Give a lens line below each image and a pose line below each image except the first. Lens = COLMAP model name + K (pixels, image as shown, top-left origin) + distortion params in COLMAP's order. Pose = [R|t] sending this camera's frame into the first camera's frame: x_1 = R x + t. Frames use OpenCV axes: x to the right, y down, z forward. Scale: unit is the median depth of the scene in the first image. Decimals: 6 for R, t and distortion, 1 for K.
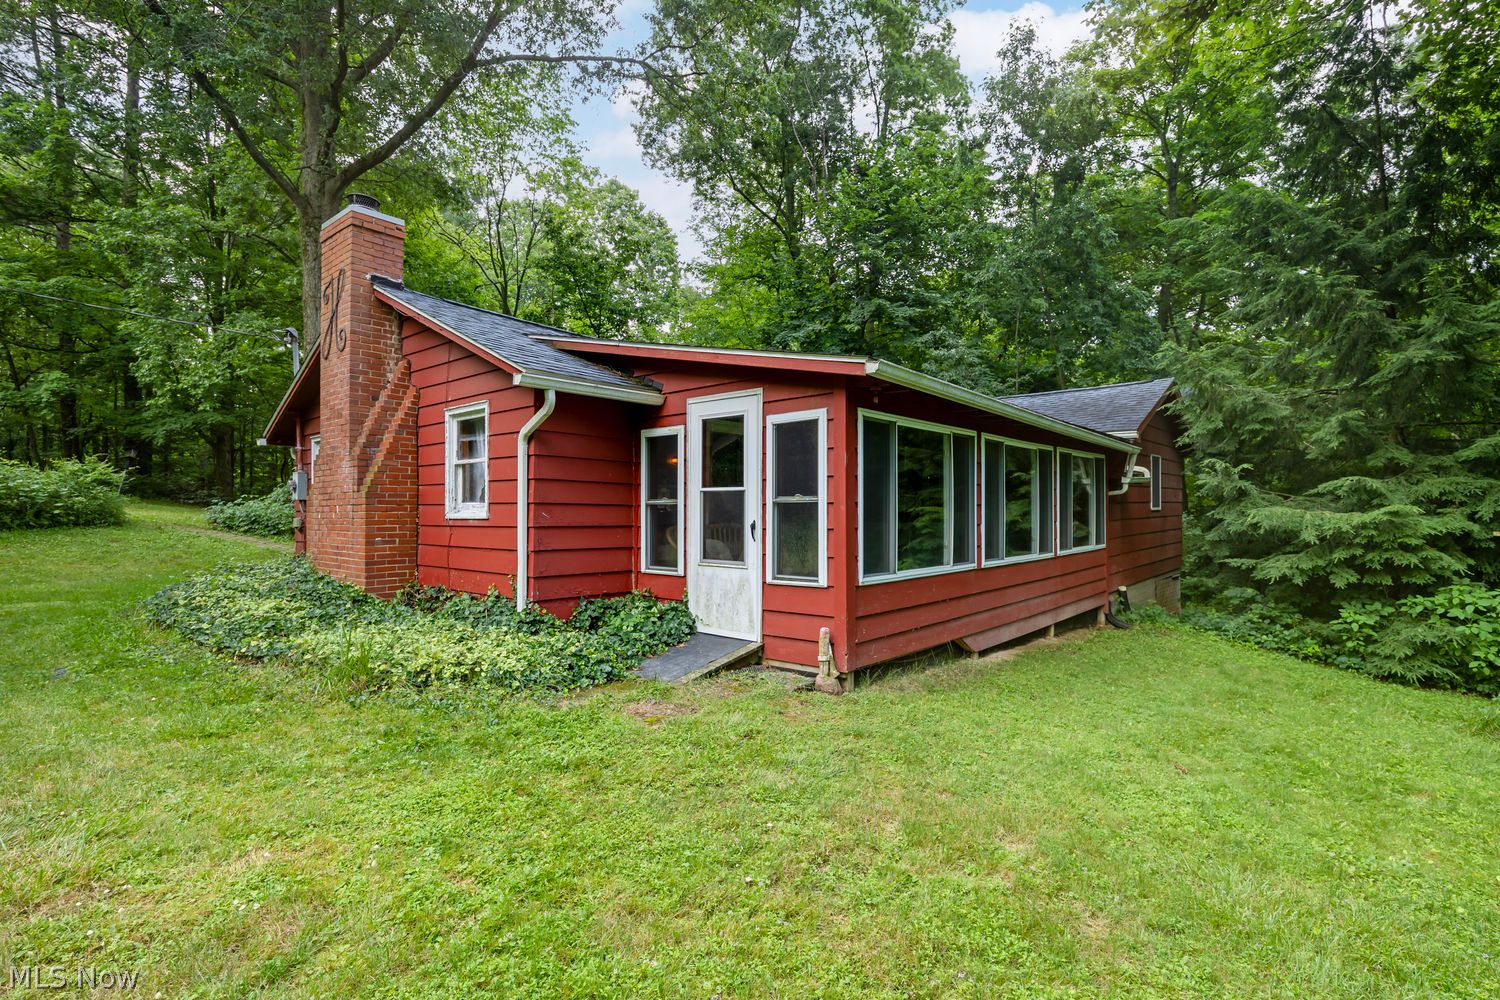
lens RADIAL K [[574.4, 0, 750.0], [0, 574.4, 500.0], [0, 0, 1]] dist [-0.000369, -0.000026]
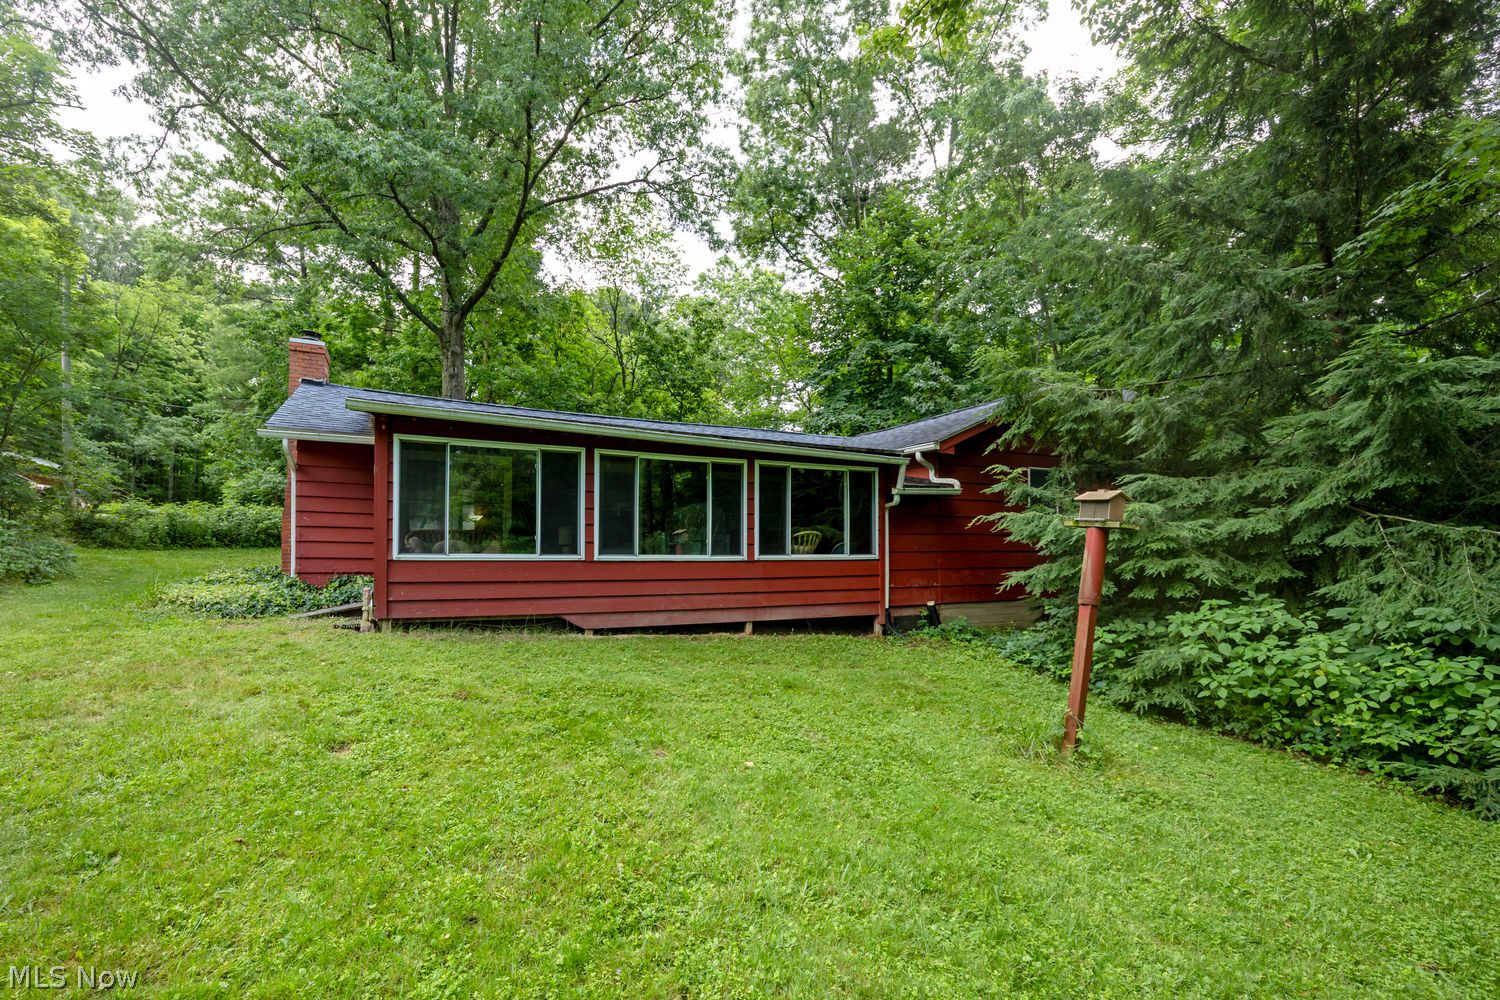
lens RADIAL K [[513.5, 0, 750.4], [0, 513.5, 545.2], [0, 0, 1]] dist [0.000227, 0.000006]
pose [[0.935497, -0.003929, -0.353314, 1.005833], [0.003662, 0.999992, -0.001424, 0.081296], [0.353317, 0.000038, 0.935504, 0.089086]]
